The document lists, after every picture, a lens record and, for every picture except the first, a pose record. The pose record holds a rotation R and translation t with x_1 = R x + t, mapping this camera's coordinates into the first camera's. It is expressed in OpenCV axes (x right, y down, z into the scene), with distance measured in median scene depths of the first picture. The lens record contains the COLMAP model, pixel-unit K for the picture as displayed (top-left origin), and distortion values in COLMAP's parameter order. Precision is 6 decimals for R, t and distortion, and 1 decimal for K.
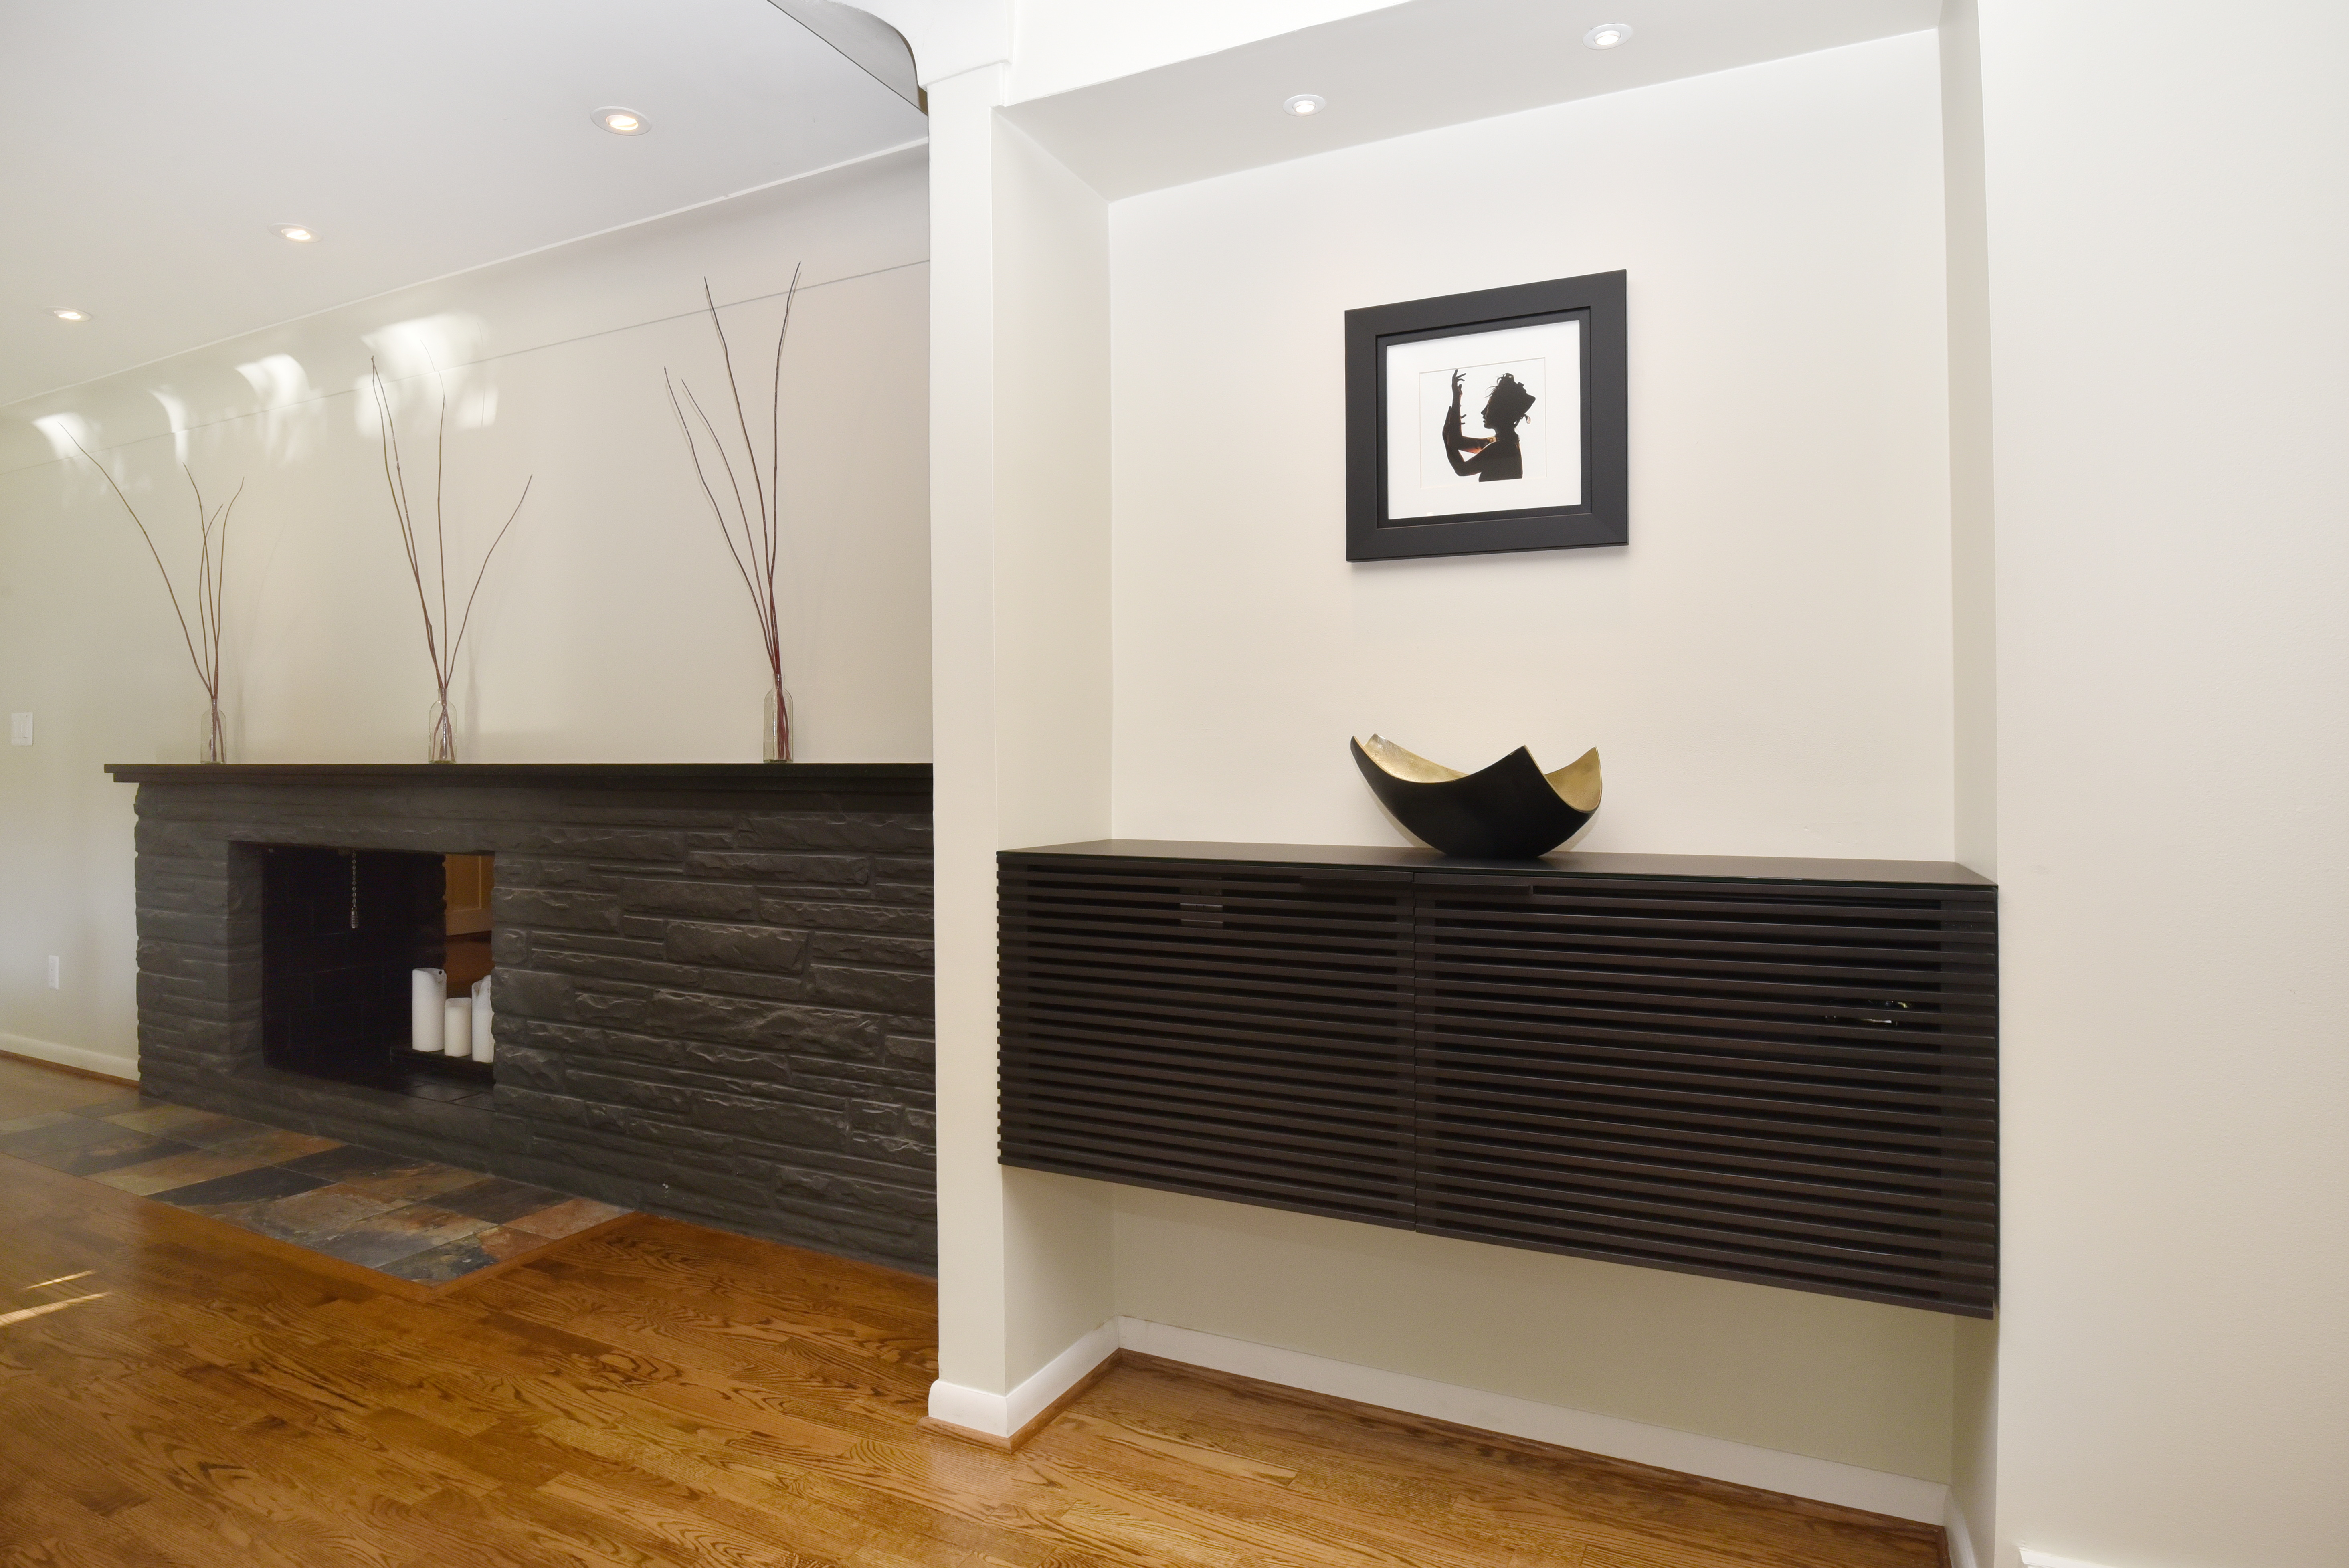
lens RADIAL K [[1272.6, 0, 1213.9], [0, 1272.6, 763.9], [0, 0, 1]] dist [-0.029864, -0.001606]
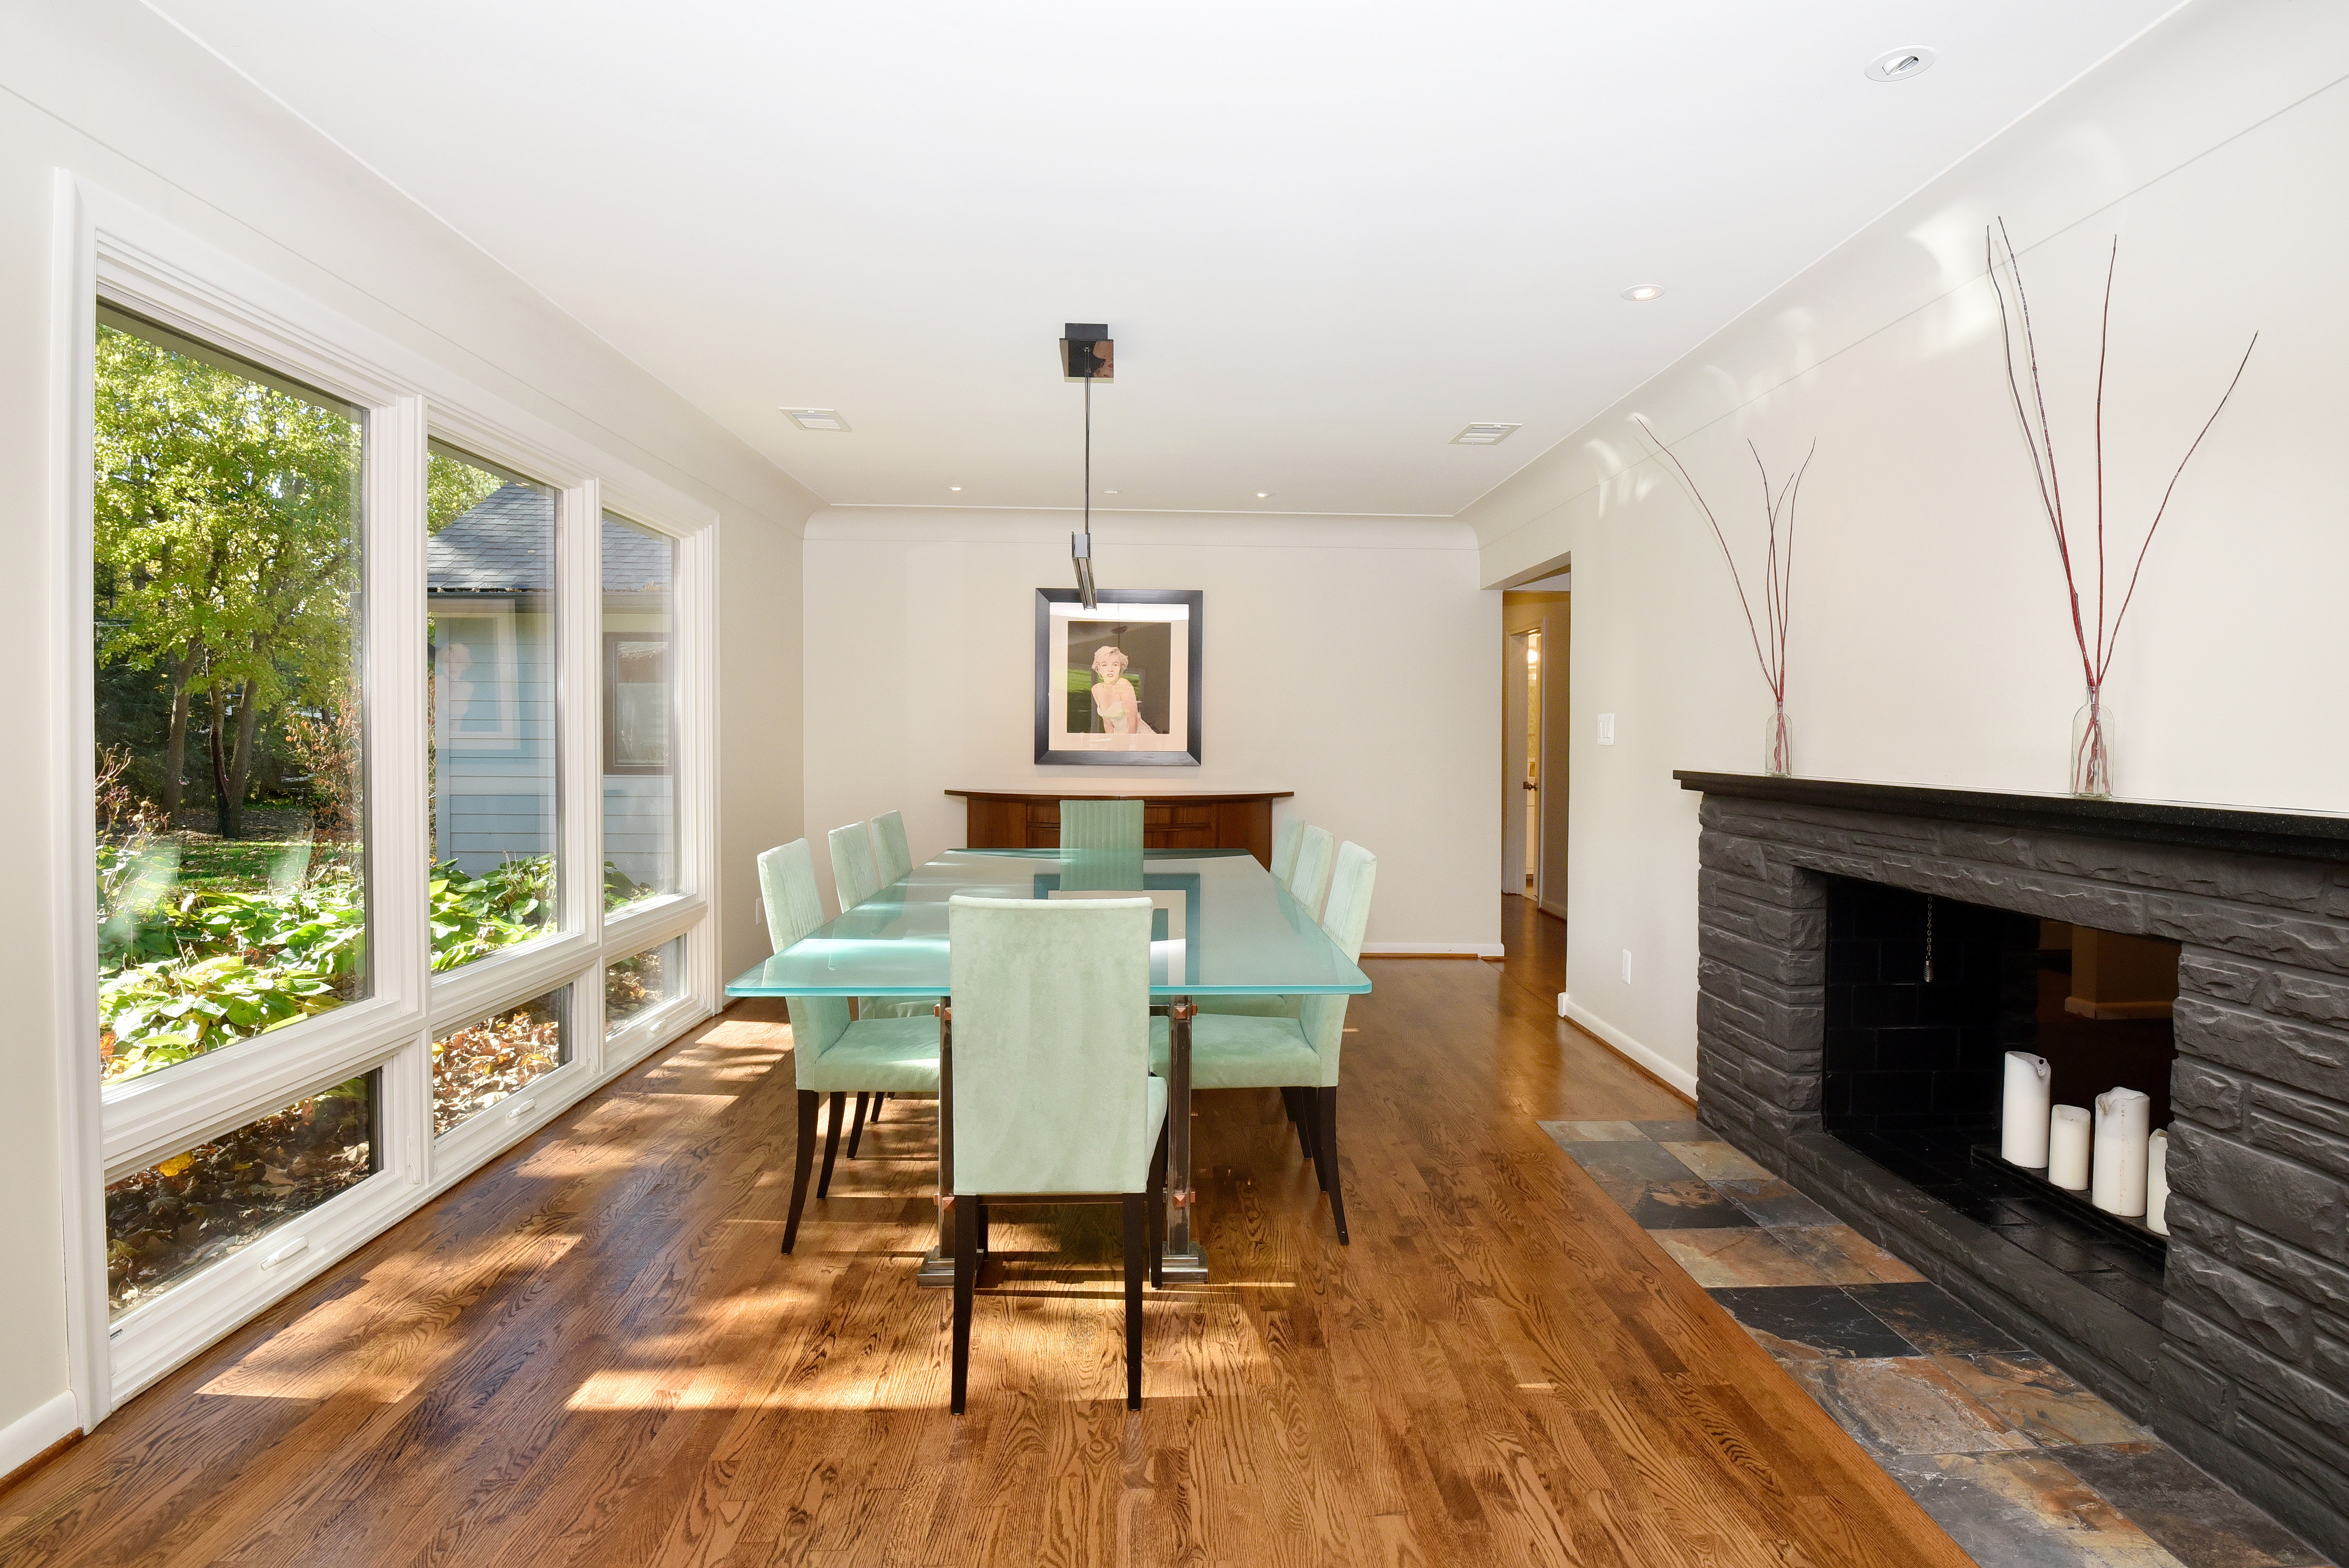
lens RADIAL K [[1272.6, 0, 1213.9], [0, 1272.6, 763.9], [0, 0, 1]] dist [-0.029864, -0.001606]
pose [[0.480254, 0.021076, -0.876876, -0.243443], [-0.000204, 0.999714, 0.023917, -0.033087], [0.877130, -0.011307, 0.480121, 0.258881]]
